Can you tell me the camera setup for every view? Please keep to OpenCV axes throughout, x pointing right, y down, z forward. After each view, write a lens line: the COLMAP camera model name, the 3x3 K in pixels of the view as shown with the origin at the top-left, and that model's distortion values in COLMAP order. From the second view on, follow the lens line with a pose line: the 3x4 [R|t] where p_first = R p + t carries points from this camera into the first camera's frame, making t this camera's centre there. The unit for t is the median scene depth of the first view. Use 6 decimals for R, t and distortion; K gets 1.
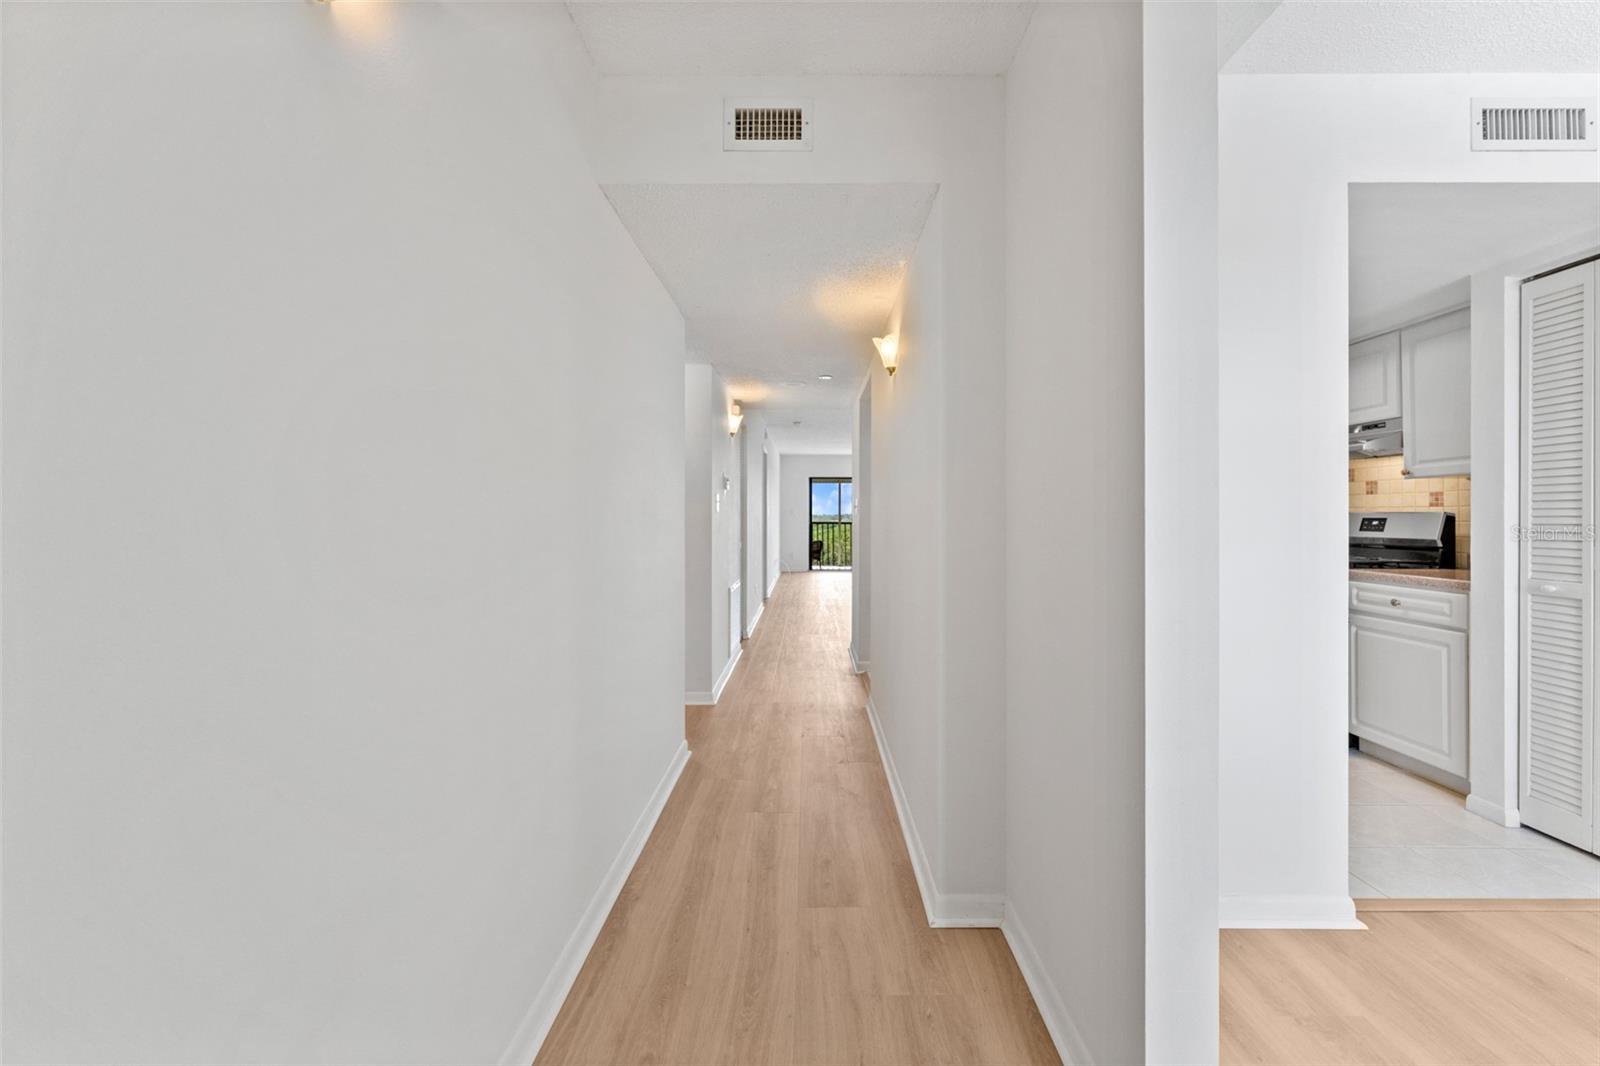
lens RADIAL K [[629.2, 0, 802.2], [0, 629.2, 520.3], [0, 0, 1]] dist [0.000993, 0.000148]
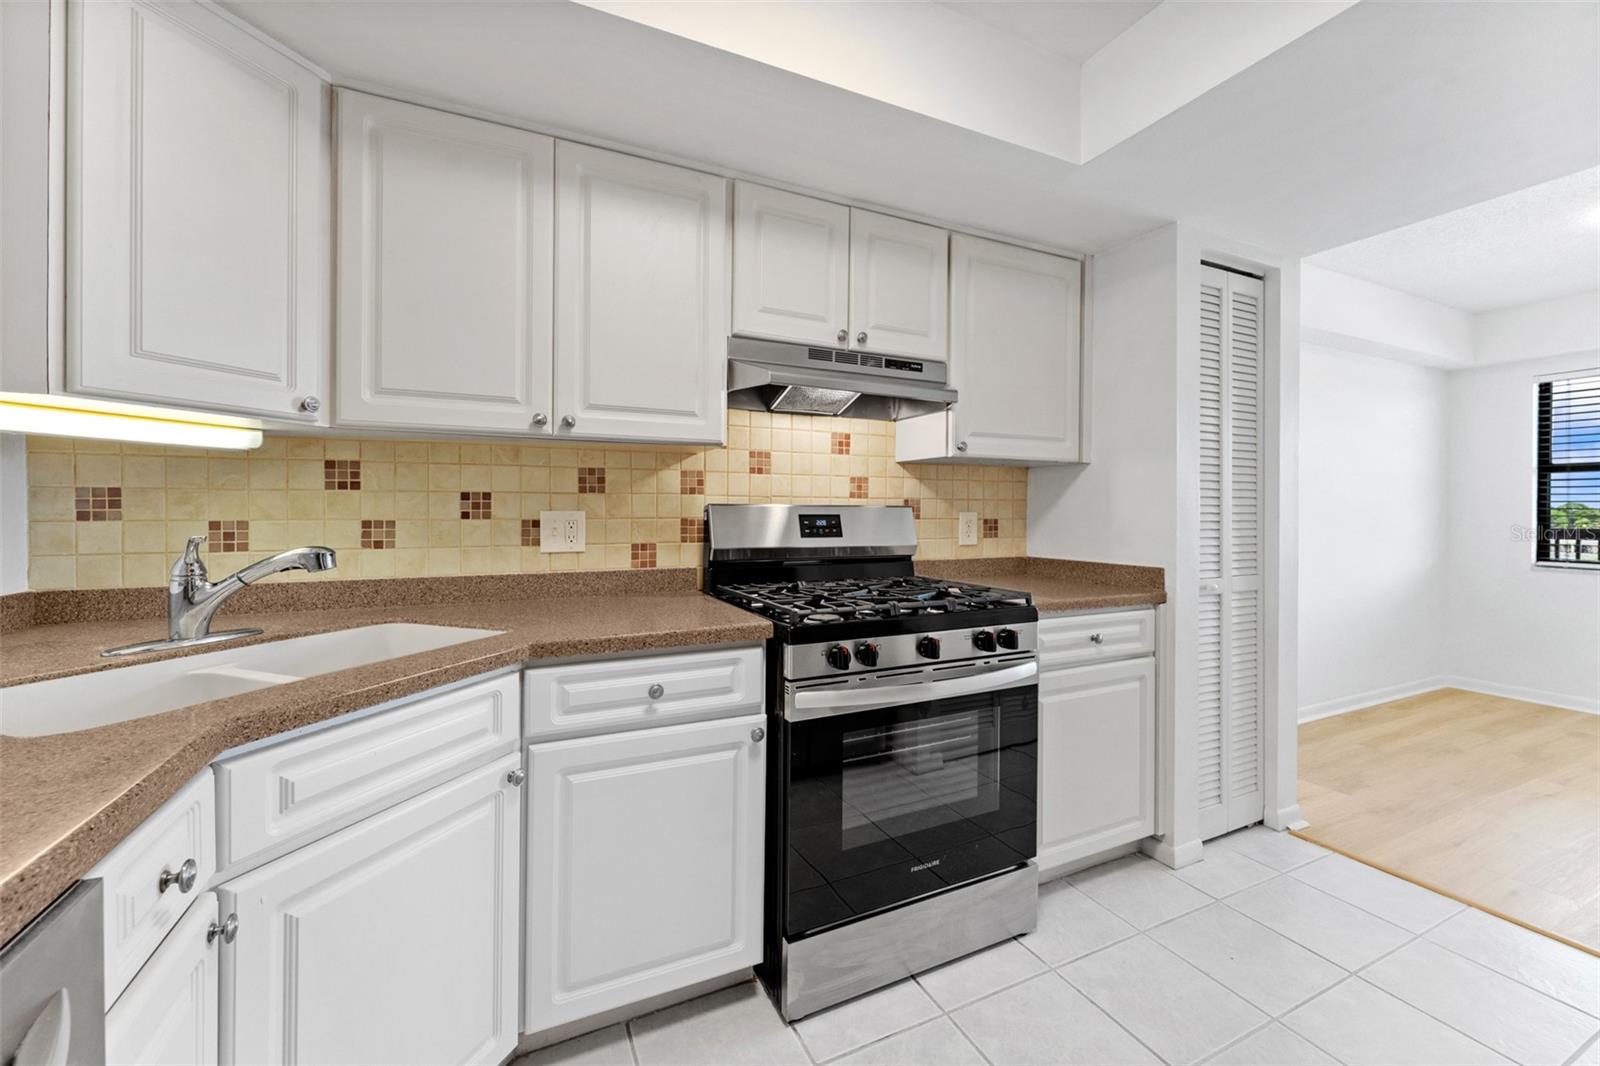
lens RADIAL K [[629.2, 0, 791.8], [0, 629.2, 513.0], [0, 0, 1]] dist [0.000993, 0.000148]
pose [[-0.448700, -0.003772, 0.893674, 0.414140], [0.001454, 0.999987, 0.004951, -0.008692], [-0.893681, 0.003521, -0.448689, 1.382799]]
